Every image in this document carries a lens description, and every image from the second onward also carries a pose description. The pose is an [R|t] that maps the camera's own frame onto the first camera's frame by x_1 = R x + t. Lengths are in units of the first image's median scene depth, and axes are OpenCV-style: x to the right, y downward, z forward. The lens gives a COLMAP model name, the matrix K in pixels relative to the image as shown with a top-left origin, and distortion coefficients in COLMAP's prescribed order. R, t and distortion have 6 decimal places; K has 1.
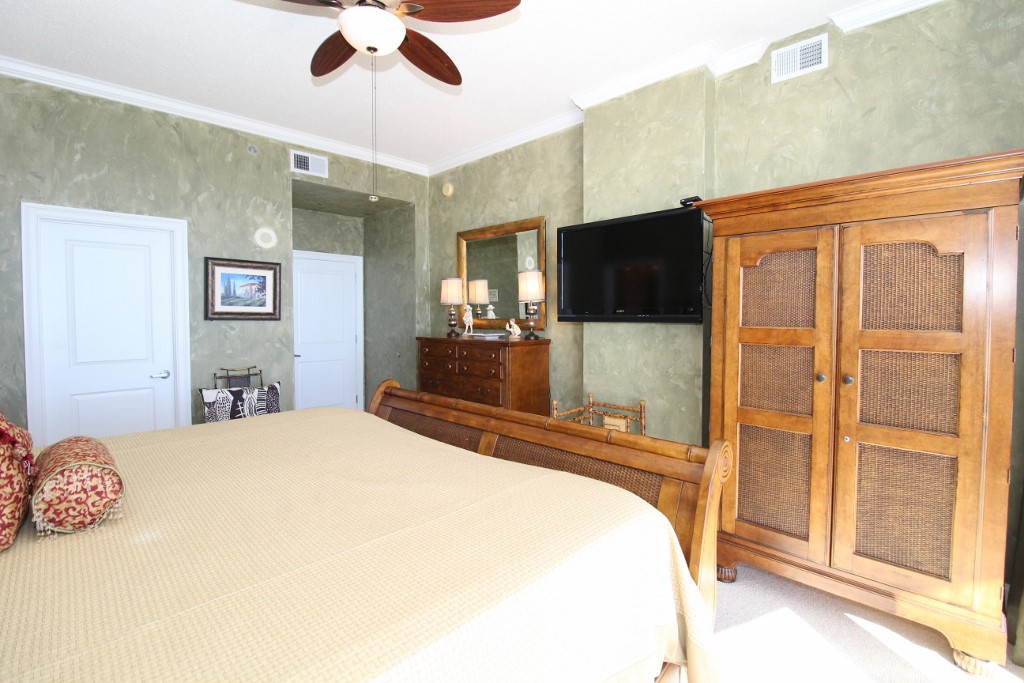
lens RADIAL K [[475.0, 0, 518.3], [0, 475.0, 334.9], [0, 0, 1]] dist [-0.010838, -0.004628]
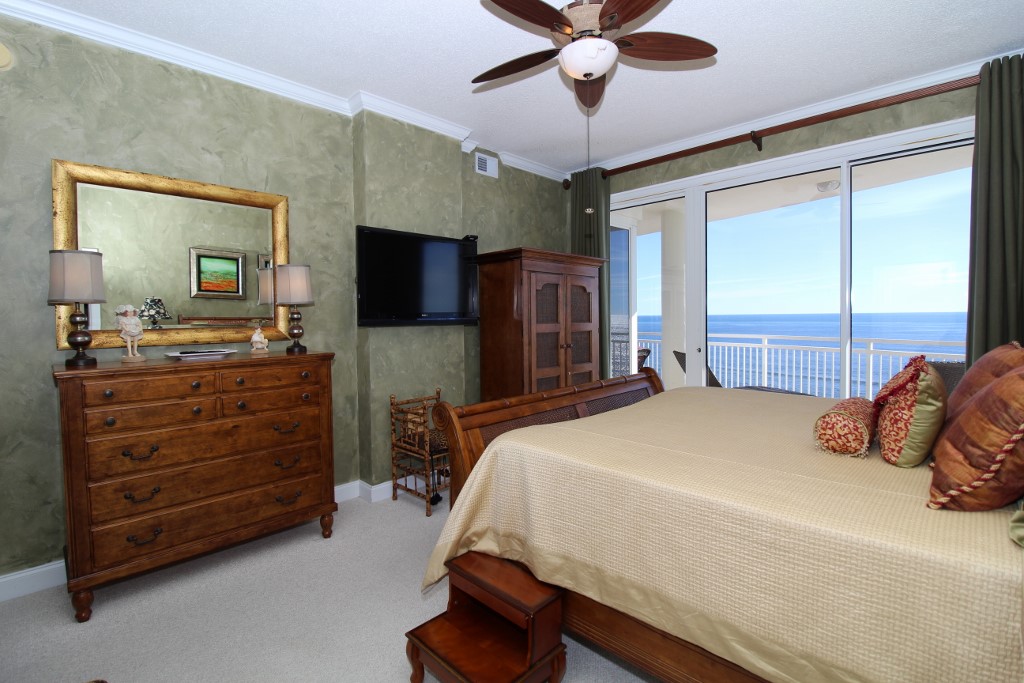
lens RADIAL K [[475.0, 0, 509.3], [0, 475.0, 334.5], [0, 0, 1]] dist [-0.010838, -0.004628]
pose [[-0.003465, -0.040310, 0.999181, -0.938322], [0.054154, 0.997713, 0.040439, -0.038712], [-0.998527, 0.054250, -0.001274, 0.796775]]
